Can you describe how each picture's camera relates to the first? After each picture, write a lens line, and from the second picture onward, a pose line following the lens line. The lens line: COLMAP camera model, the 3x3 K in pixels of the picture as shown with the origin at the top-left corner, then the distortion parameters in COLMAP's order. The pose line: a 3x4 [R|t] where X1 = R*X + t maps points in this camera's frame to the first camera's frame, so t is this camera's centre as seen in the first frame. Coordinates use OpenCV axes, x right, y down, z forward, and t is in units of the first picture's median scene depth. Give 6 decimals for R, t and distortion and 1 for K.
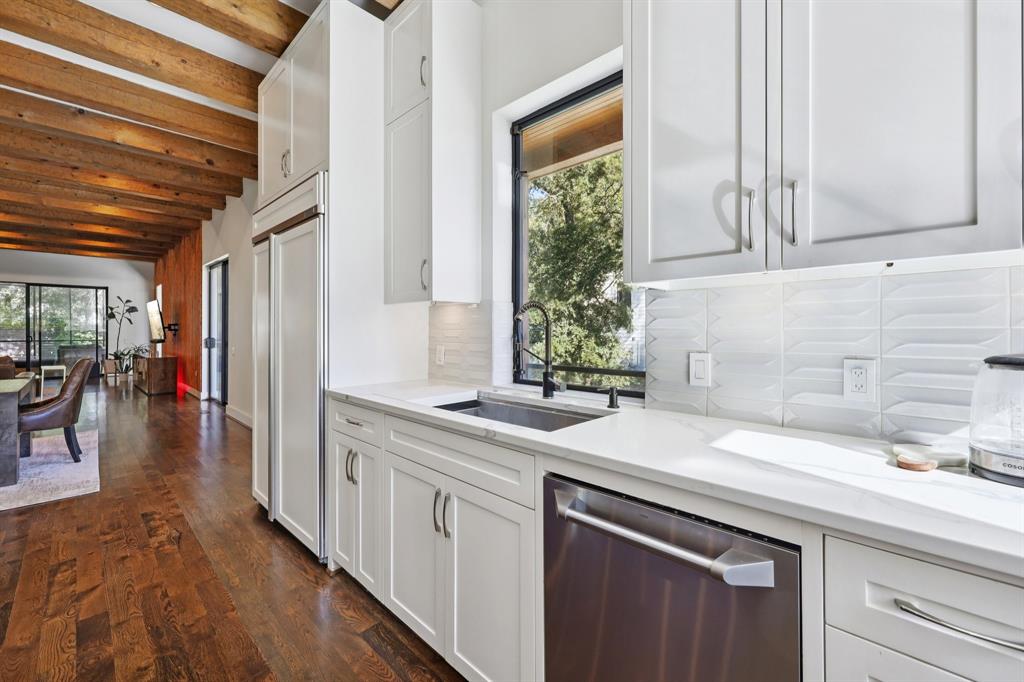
lens RADIAL K [[413.8, 0, 516.9], [0, 413.8, 333.6], [0, 0, 1]] dist [0.001795, 0.000155]
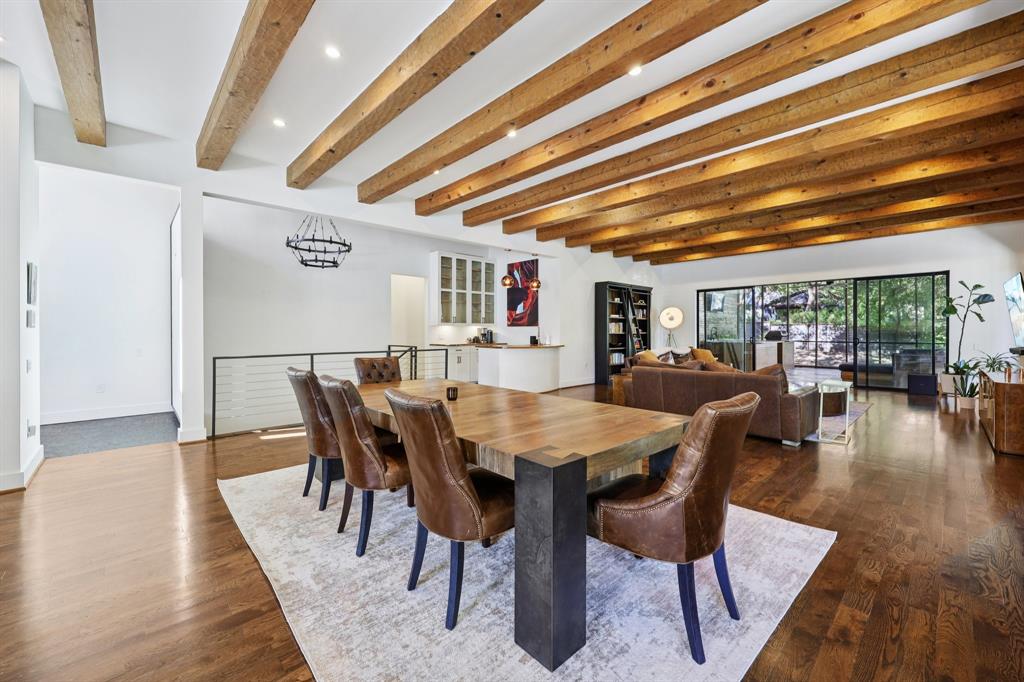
lens RADIAL K [[427.3, 0, 515.2], [0, 427.3, 334.7], [0, 0, 1]] dist [0.016241, -0.000072]
pose [[-0.035566, 0.003802, -0.999360, -0.232149], [-0.002195, 0.999990, 0.003882, -0.003356], [0.999365, 0.002331, -0.035557, 0.304712]]
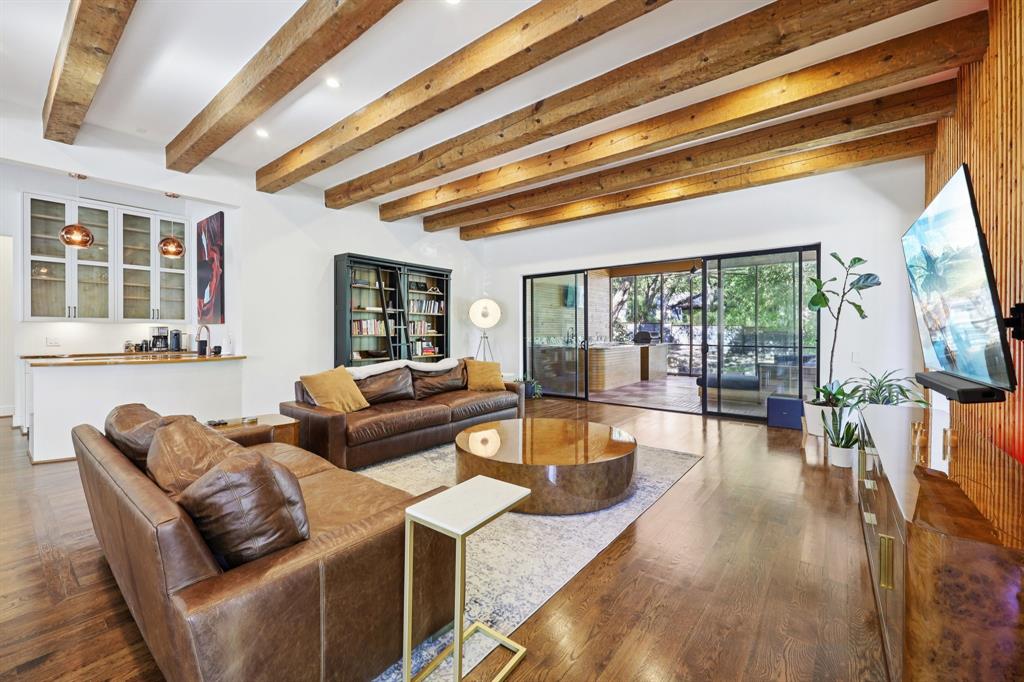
lens RADIAL K [[413.8, 0, 516.9], [0, 413.8, 333.6], [0, 0, 1]] dist [0.001795, 0.000155]
pose [[0.090312, 0.000495, -0.995913, -0.583936], [-0.004558, 0.999990, 0.000084, -0.006987], [0.995903, 0.004531, 0.090313, 0.654878]]
